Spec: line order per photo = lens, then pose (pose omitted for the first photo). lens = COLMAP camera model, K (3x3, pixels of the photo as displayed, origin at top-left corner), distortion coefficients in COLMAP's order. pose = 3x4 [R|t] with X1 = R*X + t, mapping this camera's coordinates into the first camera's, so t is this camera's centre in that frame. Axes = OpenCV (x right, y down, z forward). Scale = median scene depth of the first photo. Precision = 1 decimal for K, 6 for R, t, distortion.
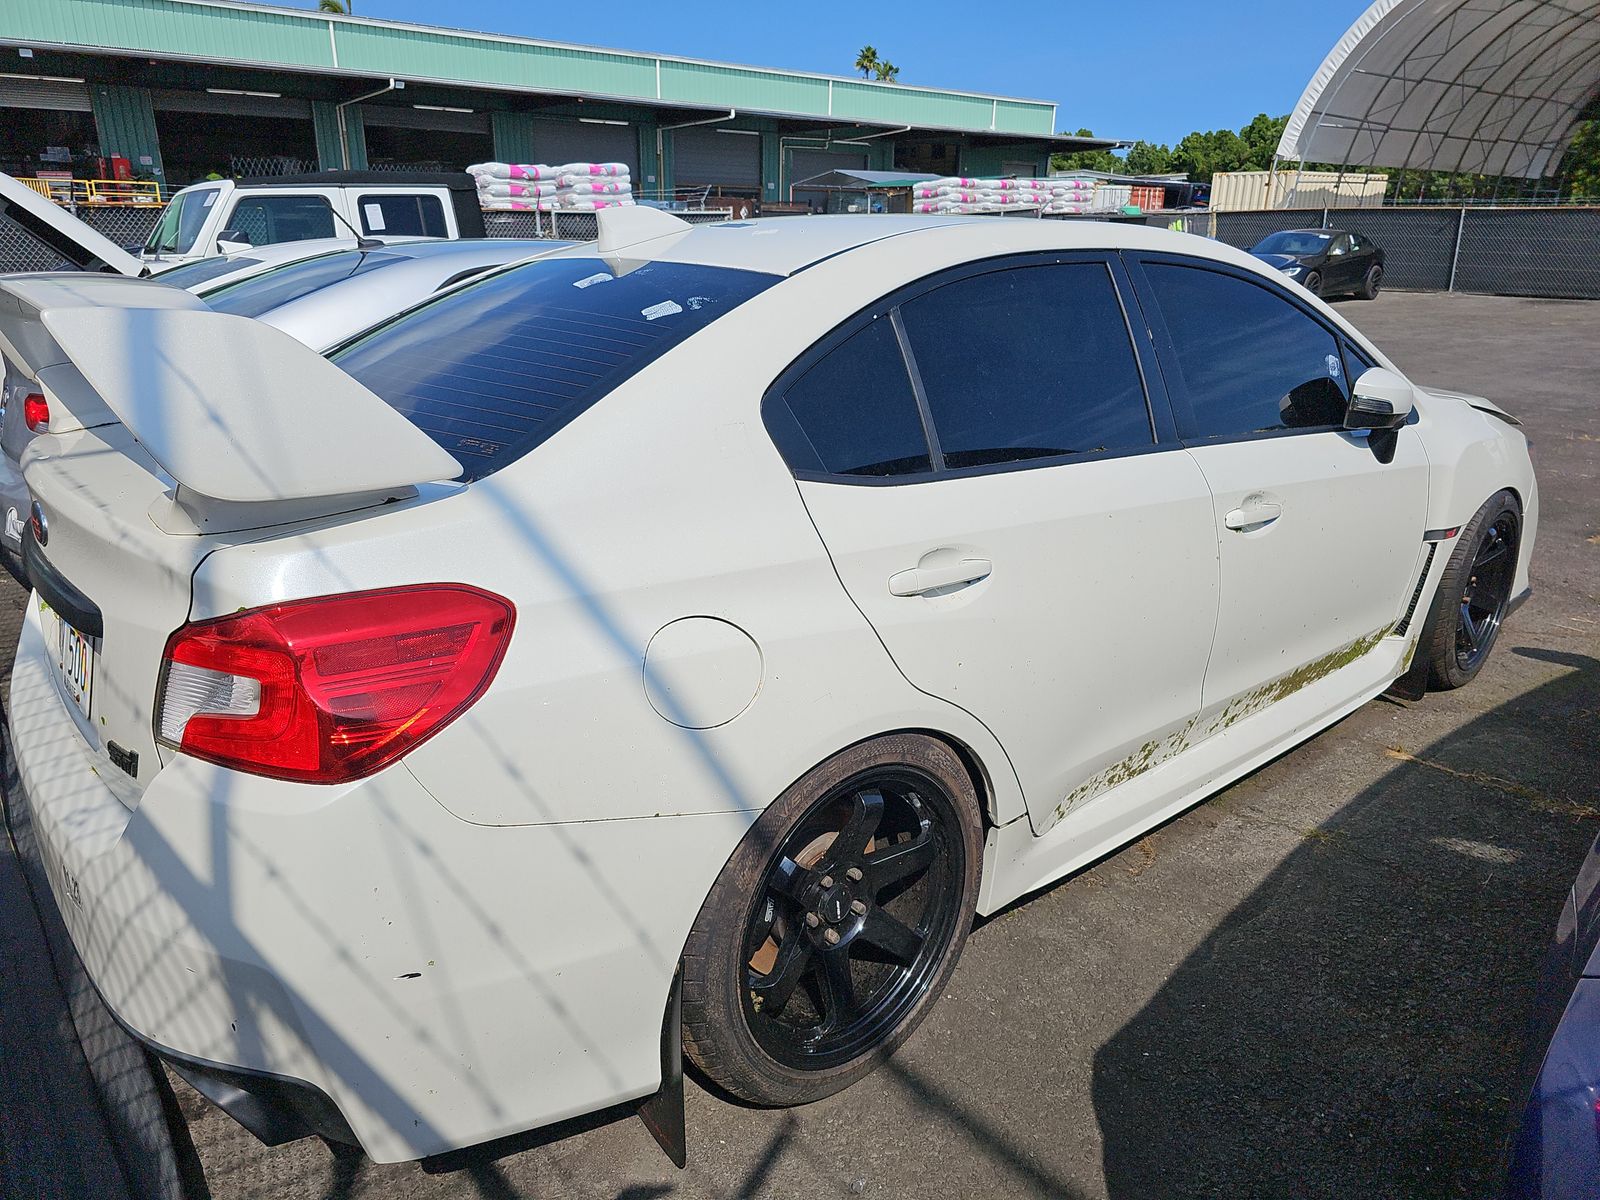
lens RADIAL K [[1084.0, 0, 800.0], [0, 1084.0, 600.0], [0, 0, 1]] dist [0.053405, -0.050185]
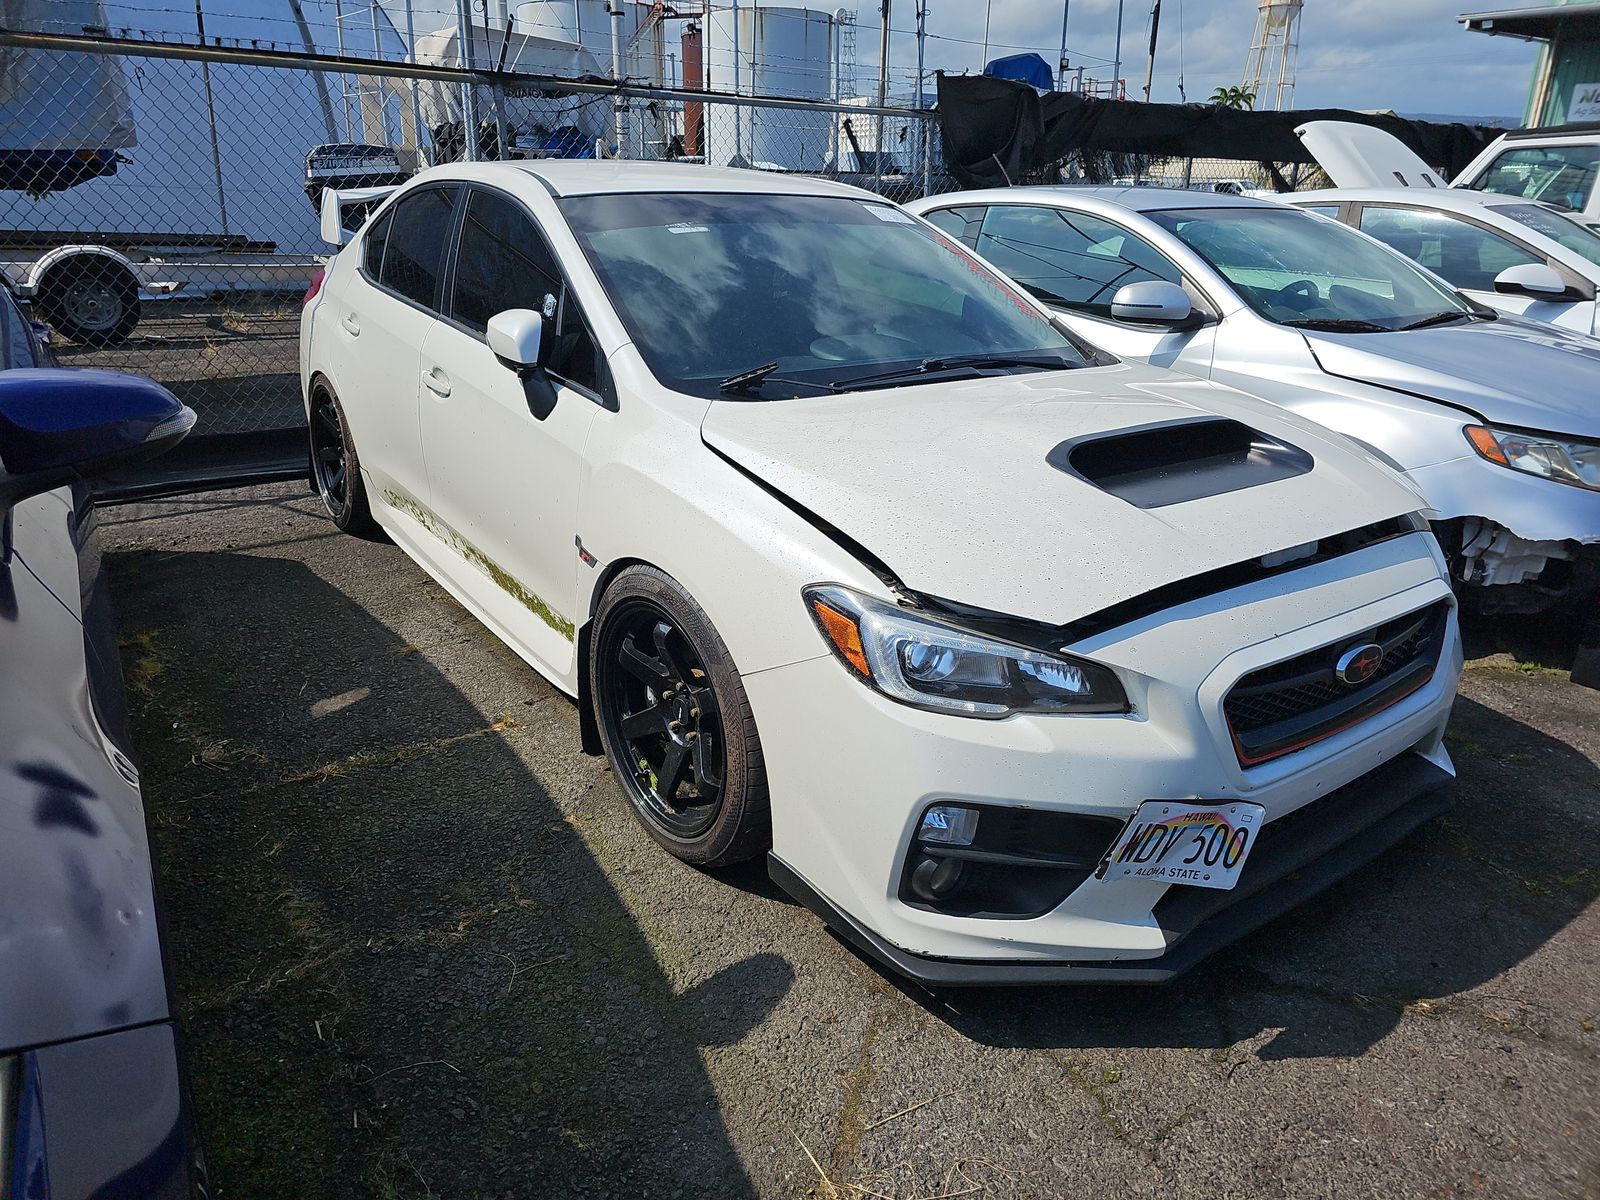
lens RADIAL K [[1077.3, 0, 797.4], [0, 1077.3, 583.5], [0, 0, 1]] dist [0.044204, -0.032895]
pose [[-0.105483, 0.320020, -0.941520, 2.296855], [-0.327088, 0.882954, 0.336758, -0.611921], [0.939088, 0.343482, 0.011538, 2.005885]]
